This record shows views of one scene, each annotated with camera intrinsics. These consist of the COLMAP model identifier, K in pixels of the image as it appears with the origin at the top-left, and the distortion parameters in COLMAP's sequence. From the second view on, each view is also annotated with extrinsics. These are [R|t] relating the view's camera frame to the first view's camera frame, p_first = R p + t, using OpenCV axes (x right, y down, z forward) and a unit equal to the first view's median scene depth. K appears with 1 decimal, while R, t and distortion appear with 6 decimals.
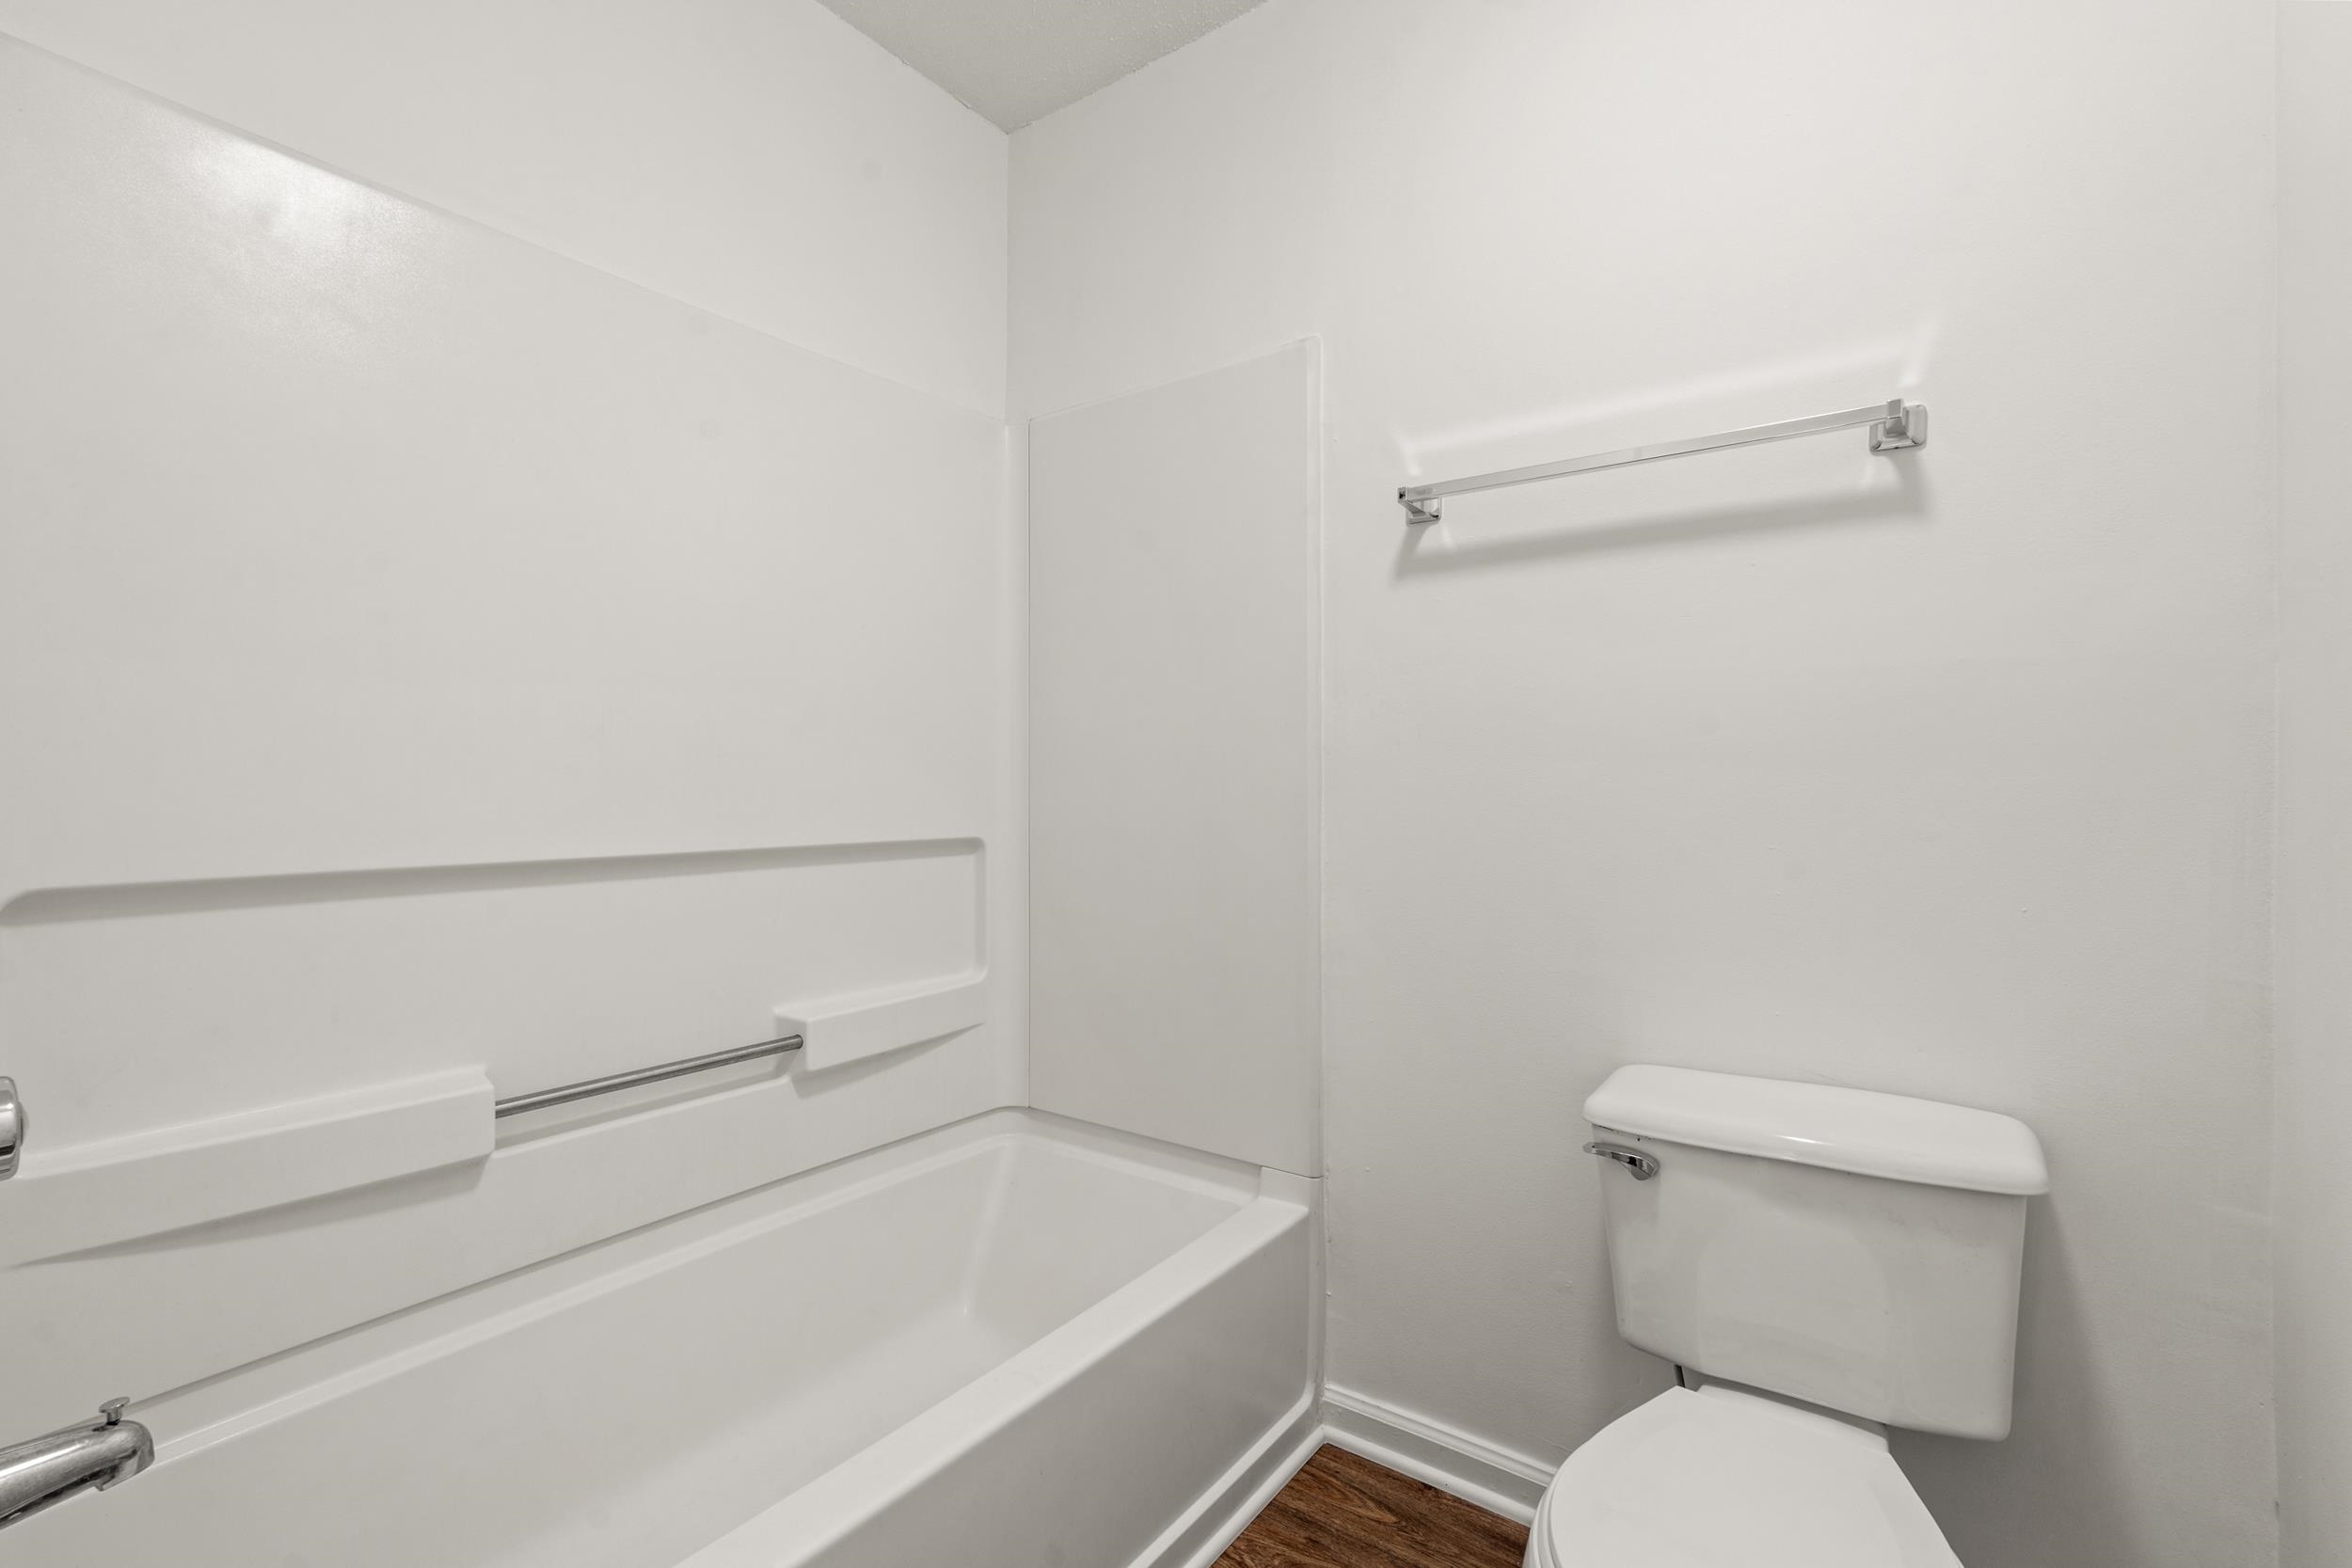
lens RADIAL K [[1036.2, 0, 1170.5], [0, 1036.2, 766.8], [0, 0, 1]] dist [-0.003971, -0.000312]
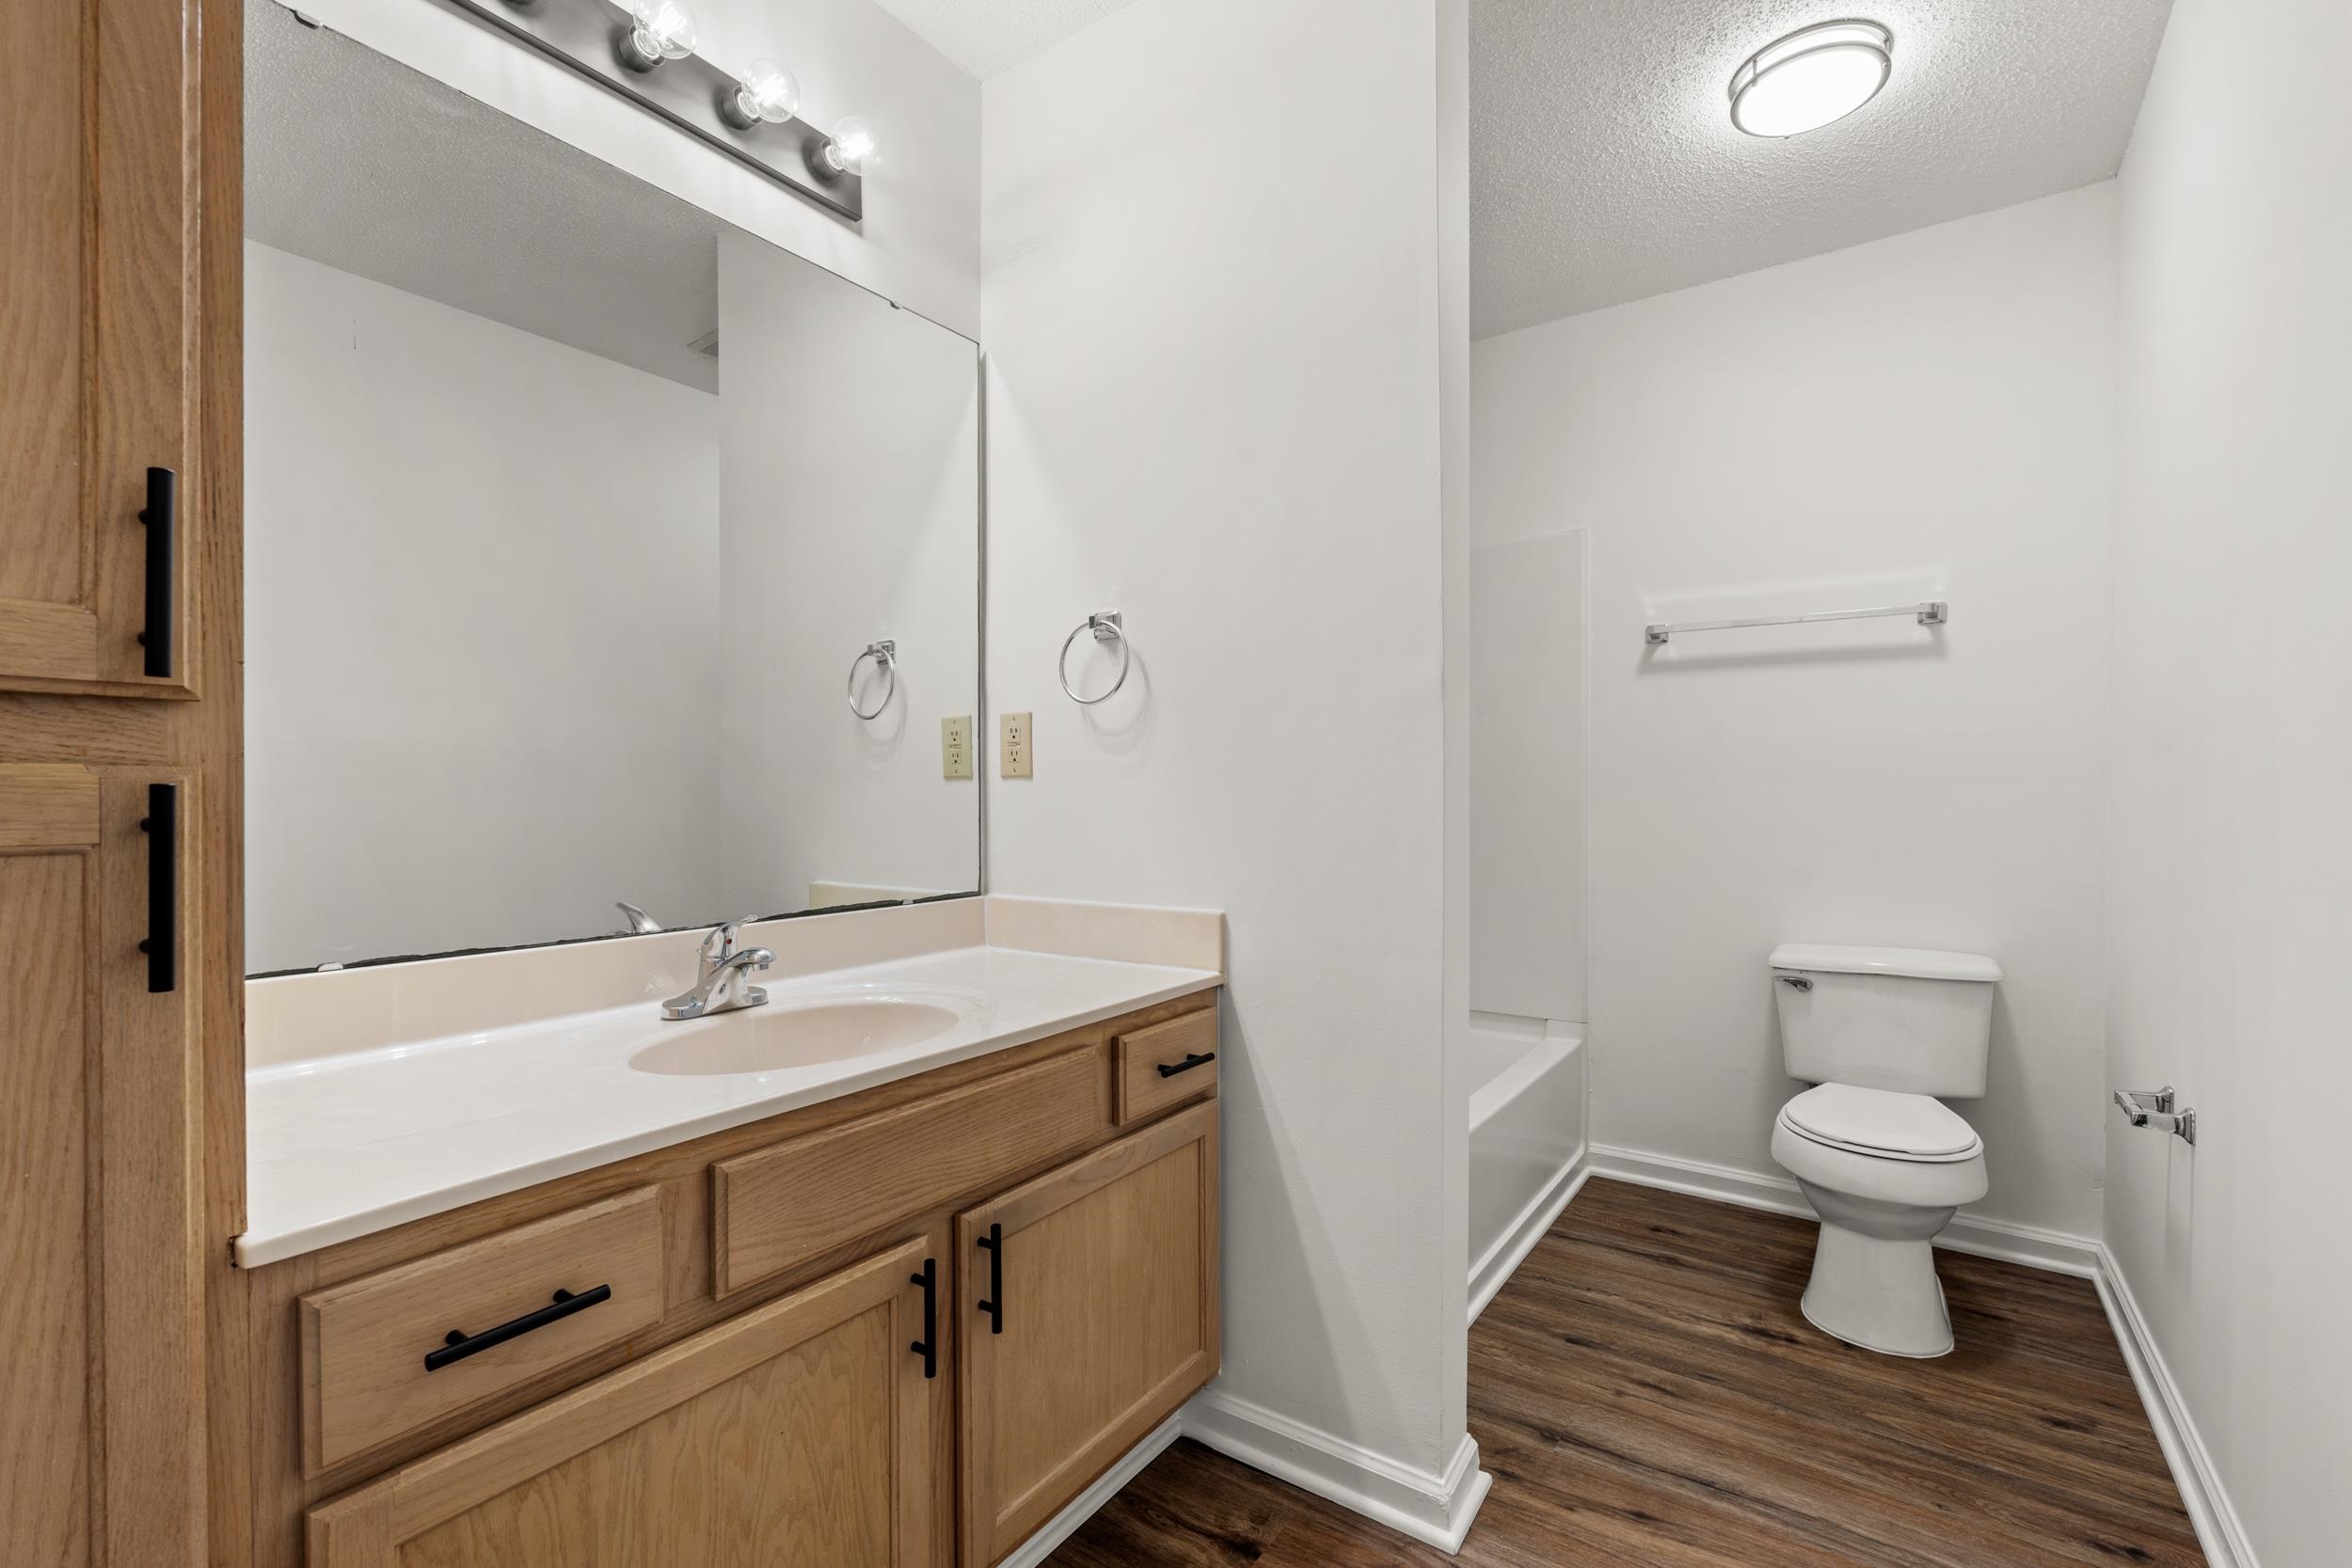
lens RADIAL K [[1036.2, 0, 1180.0], [0, 1036.2, 798.1], [0, 0, 1]] dist [-0.003971, -0.000312]
pose [[0.999405, 0.002300, 0.034409, -0.655532], [-0.002715, 0.999924, 0.012016, 0.006033], [-0.034379, -0.012102, 0.999336, -0.761763]]
